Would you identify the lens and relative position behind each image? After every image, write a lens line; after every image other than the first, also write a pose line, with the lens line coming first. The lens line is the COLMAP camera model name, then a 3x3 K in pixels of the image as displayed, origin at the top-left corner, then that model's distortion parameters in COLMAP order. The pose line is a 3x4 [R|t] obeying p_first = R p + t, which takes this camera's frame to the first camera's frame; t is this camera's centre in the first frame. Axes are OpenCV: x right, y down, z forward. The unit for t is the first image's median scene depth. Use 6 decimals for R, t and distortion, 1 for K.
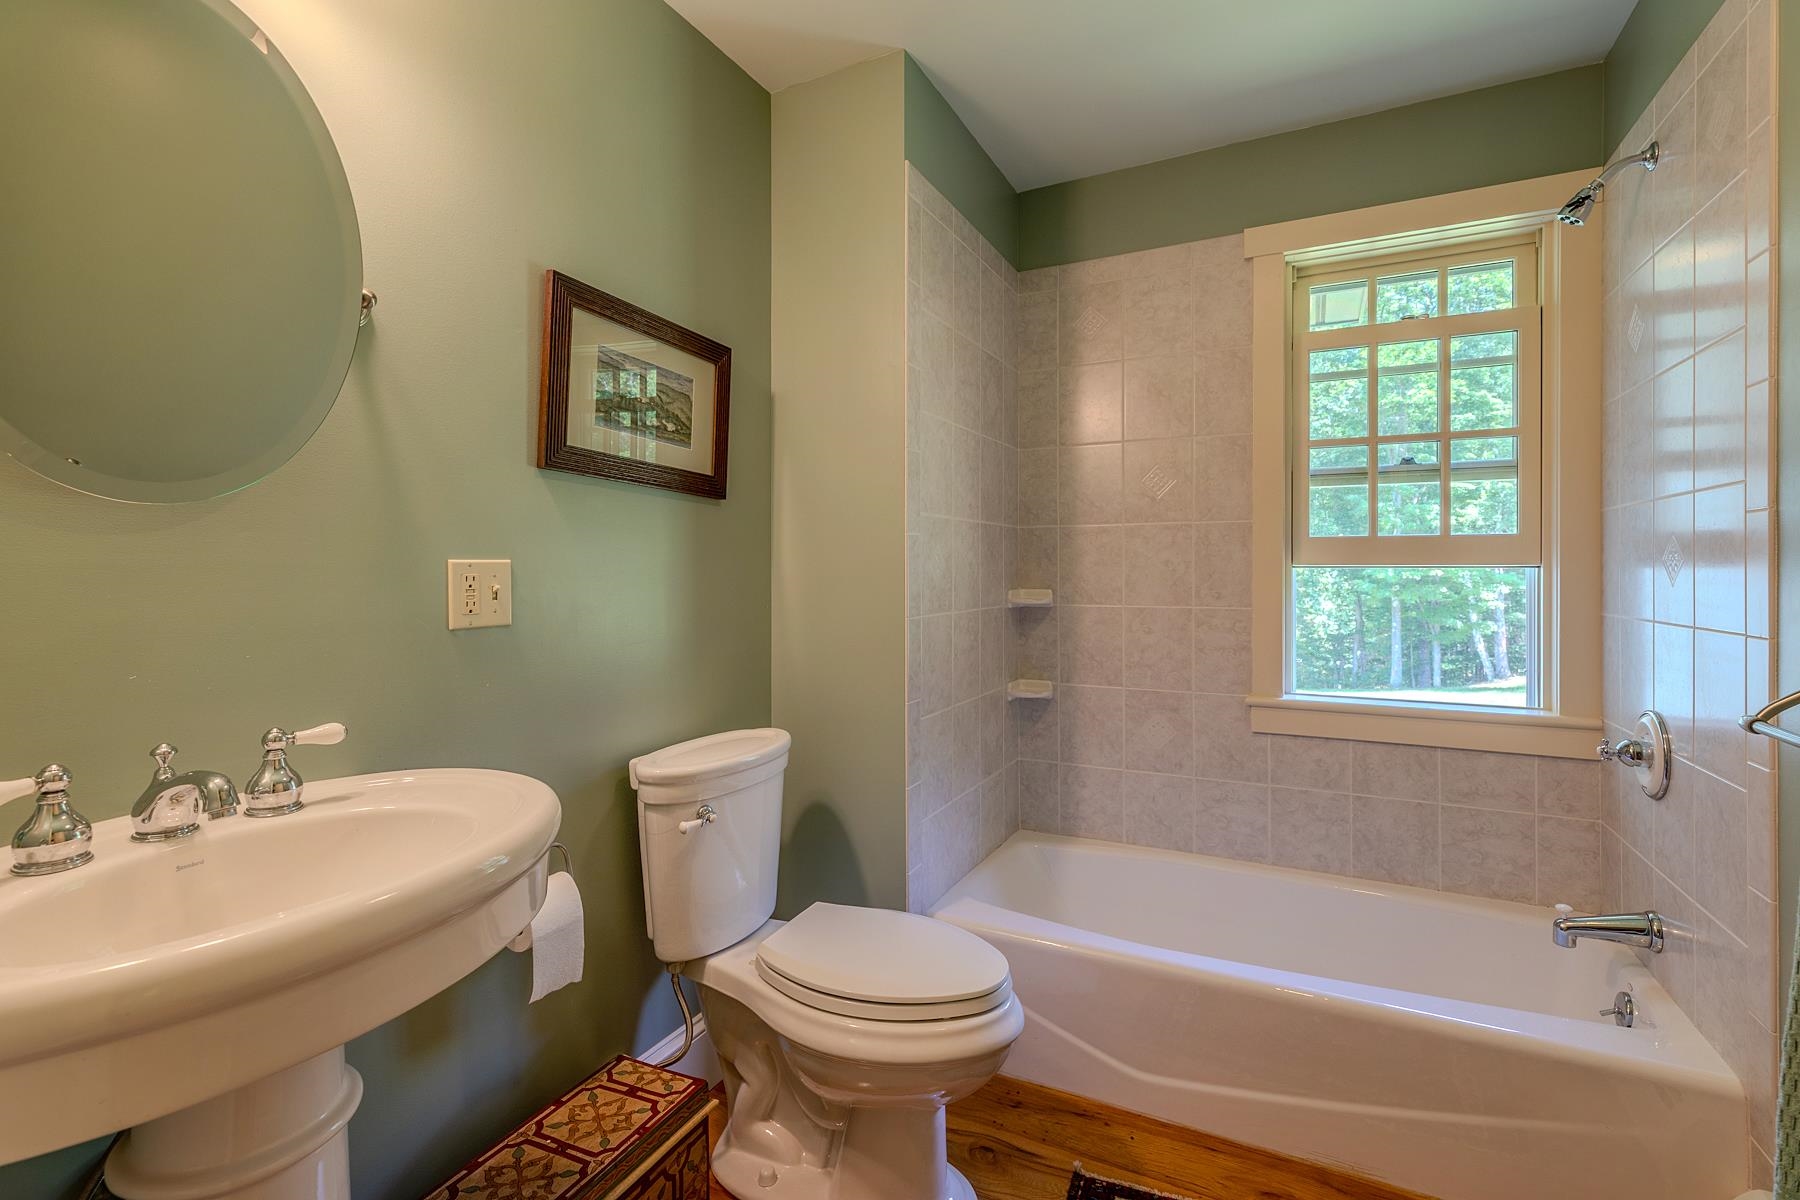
lens RADIAL K [[820.0, 0, 898.3], [0, 820.0, 544.7], [0, 0, 1]] dist [0.001923, 0.000465]
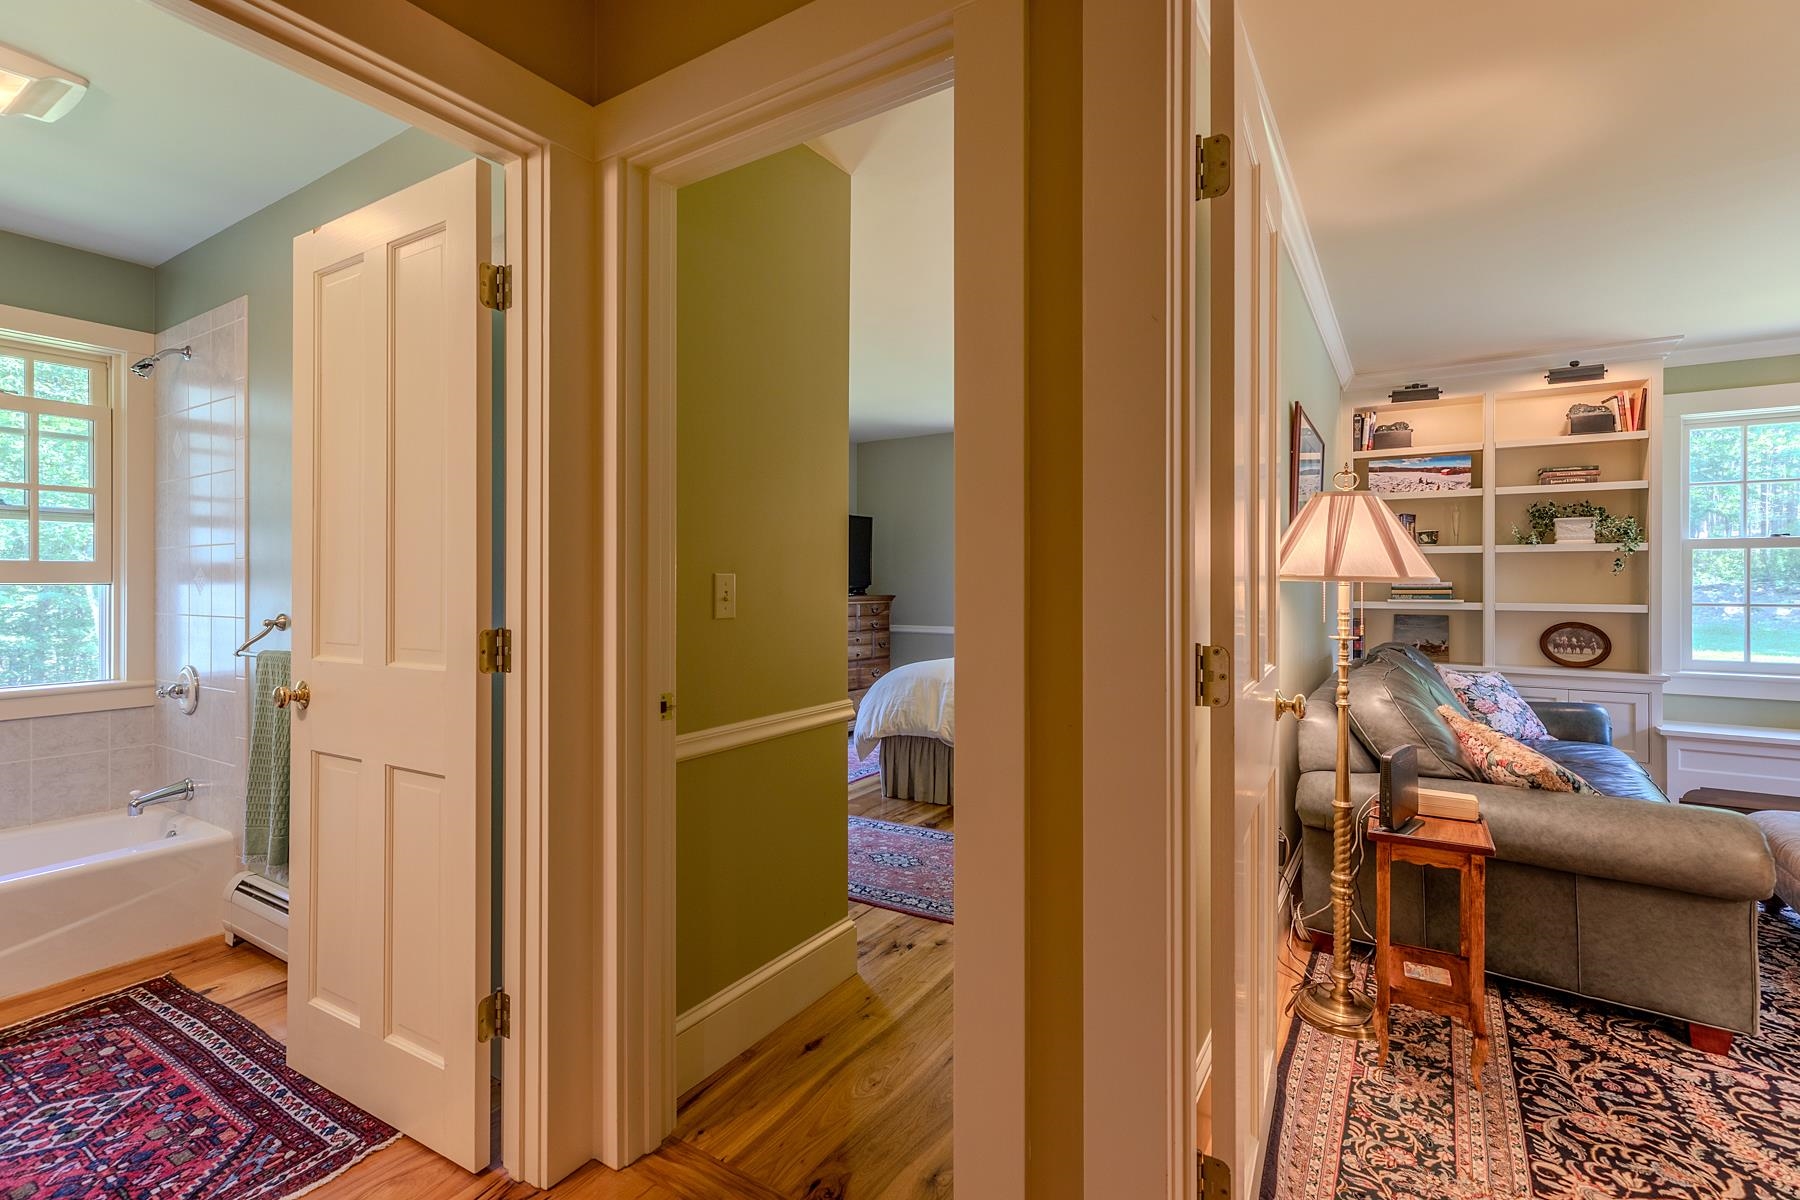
lens RADIAL K [[826.1, 0, 894.8], [0, 826.1, 603.1], [0, 0, 1]] dist [0.011932, 0.000364]
pose [[0.099619, -0.026118, 0.994683, -0.618766], [-0.024008, 0.999301, 0.028644, -0.017993], [-0.994736, -0.026733, 0.098922, -0.597461]]
